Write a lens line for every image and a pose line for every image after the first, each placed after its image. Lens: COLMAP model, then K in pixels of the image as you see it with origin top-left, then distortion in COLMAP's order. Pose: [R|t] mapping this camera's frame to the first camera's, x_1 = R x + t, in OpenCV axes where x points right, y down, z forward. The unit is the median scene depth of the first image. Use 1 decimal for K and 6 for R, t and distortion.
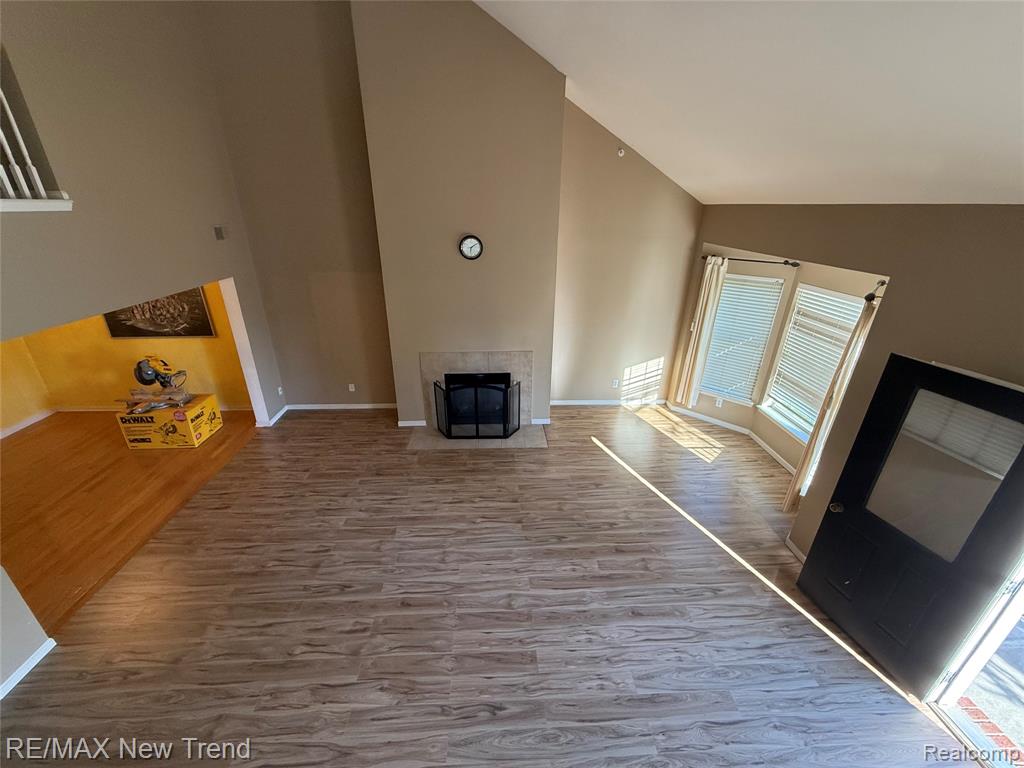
lens RADIAL K [[407.3, 0, 508.2], [0, 407.3, 382.9], [0, 0, 1]] dist [-0.005081, 0.001412]
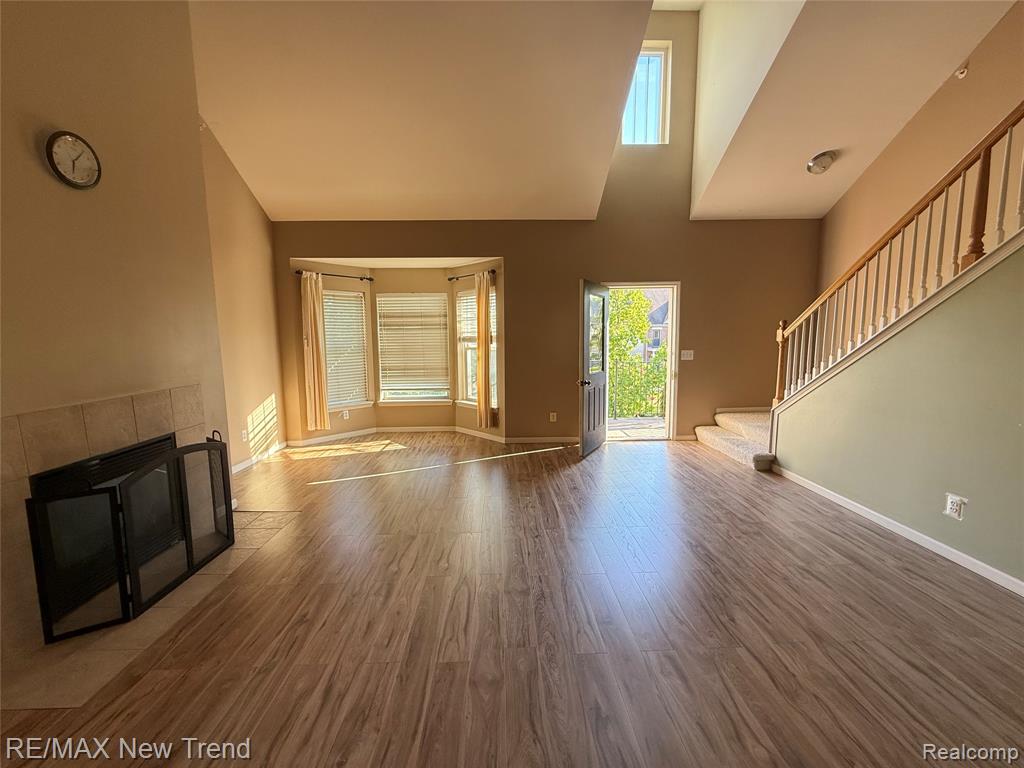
lens RADIAL K [[407.3, 0, 512.3], [0, 407.3, 383.2], [0, 0, 1]] dist [-0.005081, 0.001412]
pose [[0.010681, -0.120001, 0.992716, -0.705043], [0.411115, 0.905512, 0.105036, 0.059018], [-0.911521, 0.406998, 0.059006, 0.785055]]
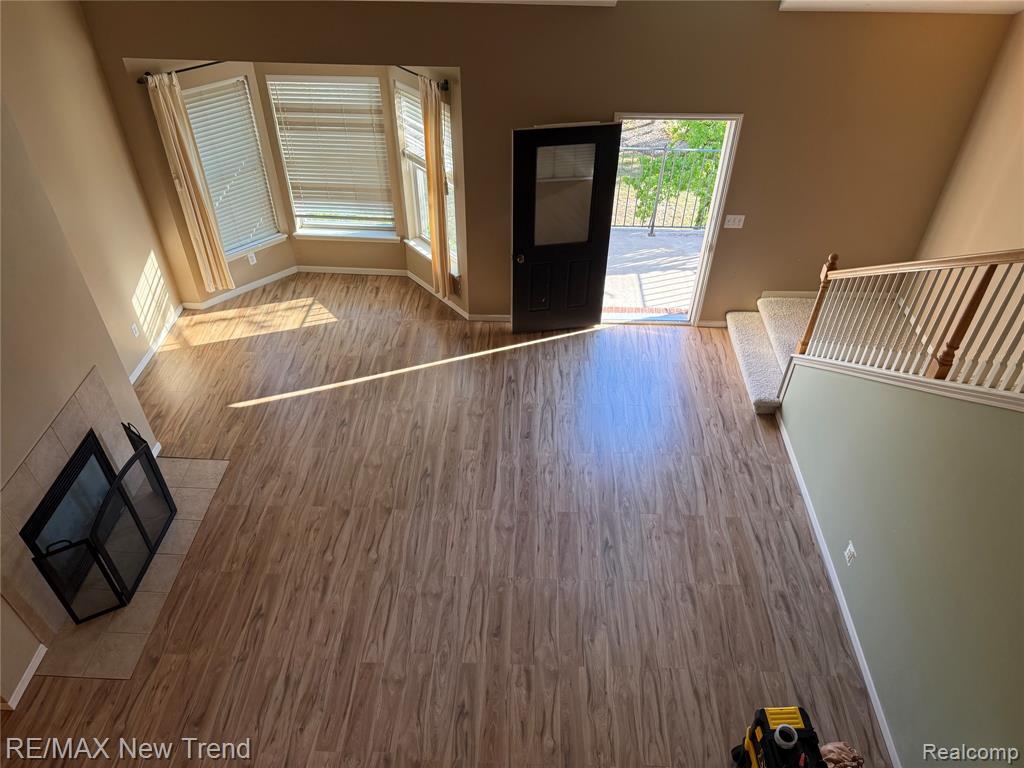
lens RADIAL K [[718.1, 0, 521.2], [0, 718.1, 378.7], [0, 0, 1]] dist [0.039600, -0.052965]
pose [[0.072753, -0.651876, 0.754828, -0.844425], [0.386654, 0.716079, 0.581145, -0.543748], [-0.919351, 0.249577, 0.304147, 0.314726]]
